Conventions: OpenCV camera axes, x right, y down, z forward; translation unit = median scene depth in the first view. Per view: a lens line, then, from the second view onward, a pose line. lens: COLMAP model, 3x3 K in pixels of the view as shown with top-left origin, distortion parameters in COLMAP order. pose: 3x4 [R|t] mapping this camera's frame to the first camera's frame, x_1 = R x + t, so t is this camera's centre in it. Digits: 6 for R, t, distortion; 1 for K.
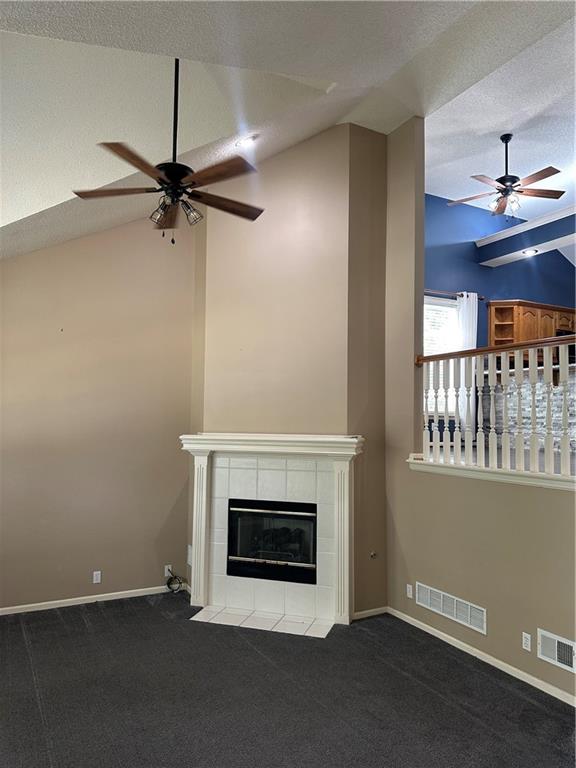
lens RADIAL K [[551.6, 0, 288.0], [0, 551.6, 384.0], [0, 0, 1]] dist [0.009172, -0.004566]
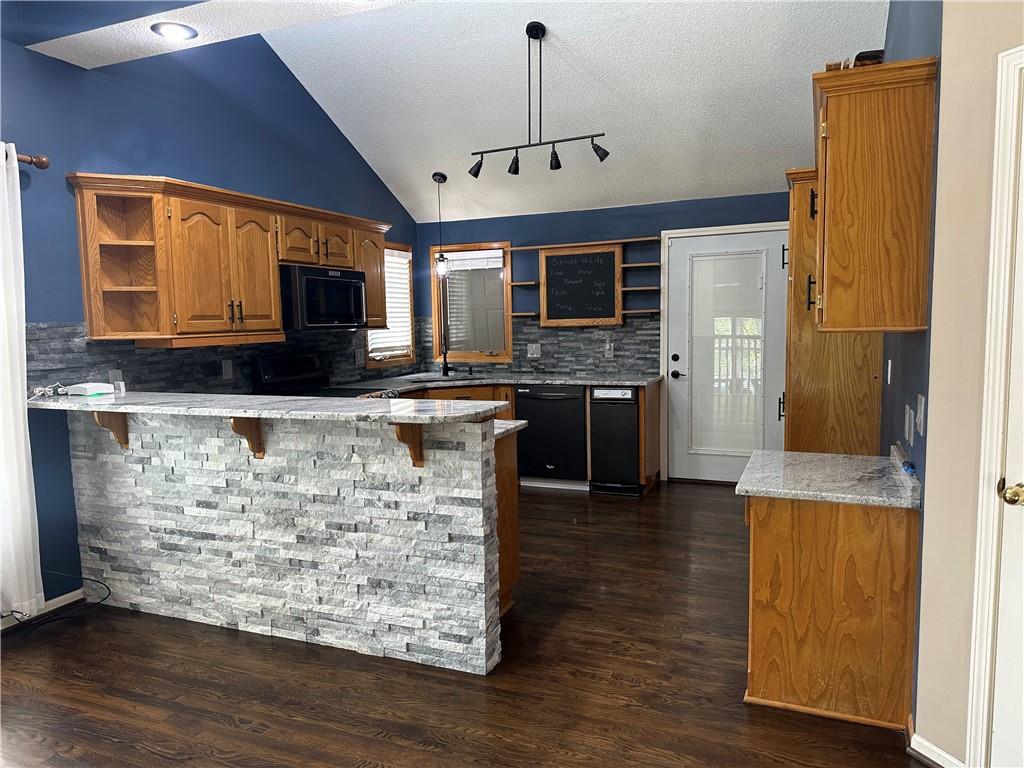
lens RADIAL K [[735.4, 0, 512.0], [0, 735.4, 384.0], [0, 0, 1]] dist [0.009172, -0.004566]
pose [[0.775477, -0.087577, 0.625273, 0.284125], [-0.009866, 0.988532, 0.150692, -0.095308], [-0.631299, -0.123027, 0.765719, 0.487851]]
